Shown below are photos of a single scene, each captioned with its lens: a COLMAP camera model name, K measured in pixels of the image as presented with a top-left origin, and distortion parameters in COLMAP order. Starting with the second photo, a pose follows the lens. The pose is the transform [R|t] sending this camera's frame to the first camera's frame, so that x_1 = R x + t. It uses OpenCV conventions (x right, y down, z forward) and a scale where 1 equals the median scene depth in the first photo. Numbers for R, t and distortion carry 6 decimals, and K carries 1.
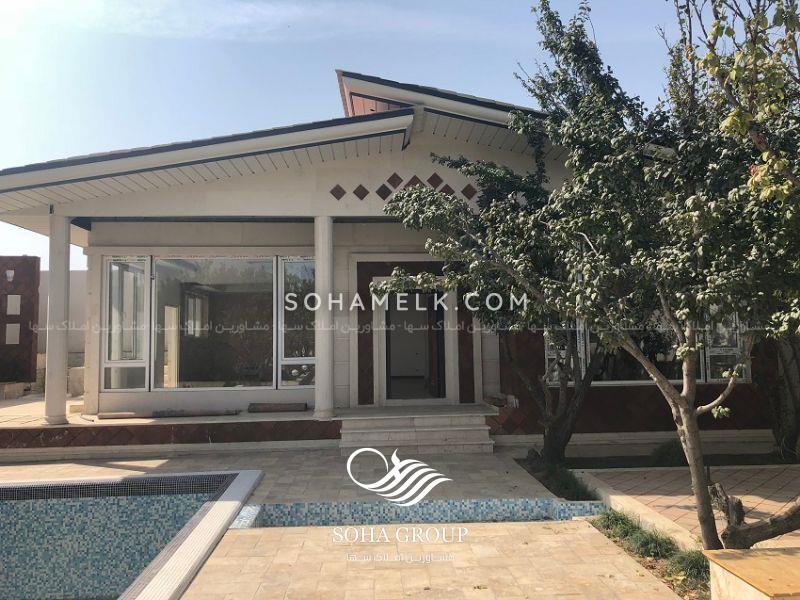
lens RADIAL K [[645.7, 0, 406.3], [0, 645.7, 294.3], [0, 0, 1]] dist [0.034209, -0.032723]
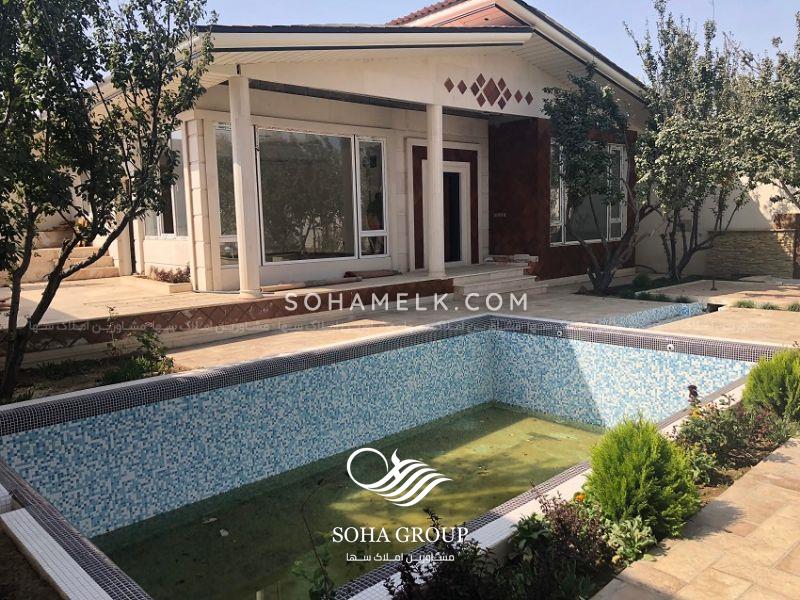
lens RADIAL K [[654.4, 0, 398.1], [0, 654.4, 295.7], [0, 0, 1]] dist [0.027252, -0.011966]
pose [[0.779391, -0.078467, 0.621605, -0.972119], [-0.033420, 0.985507, 0.166307, 0.022886], [-0.625646, -0.150392, 0.765473, 0.100244]]
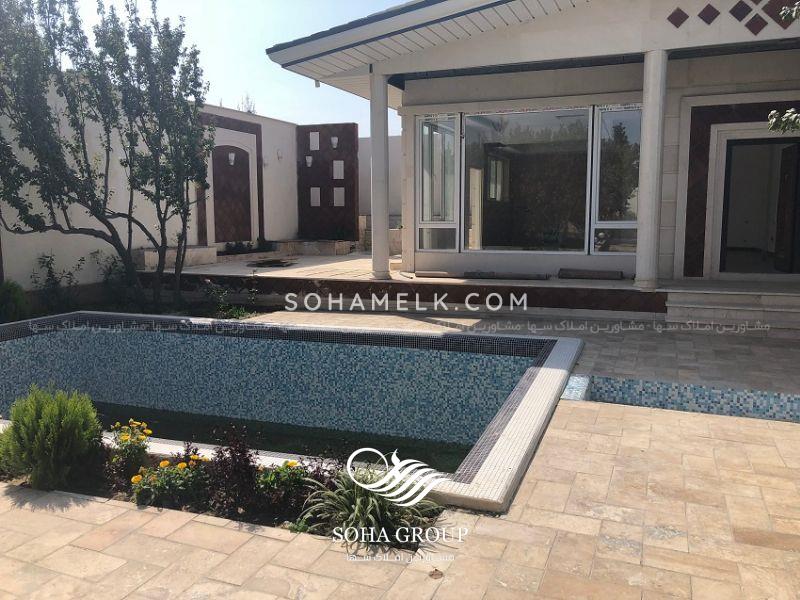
lens RADIAL K [[645.7, 0, 406.3], [0, 645.7, 294.3], [0, 0, 1]] dist [0.034209, -0.032723]
pose [[0.908535, 0.062511, -0.413105, -0.058041], [0.021680, 0.980359, 0.196027, 0.016274], [0.417245, -0.187054, 0.889335, 0.063619]]
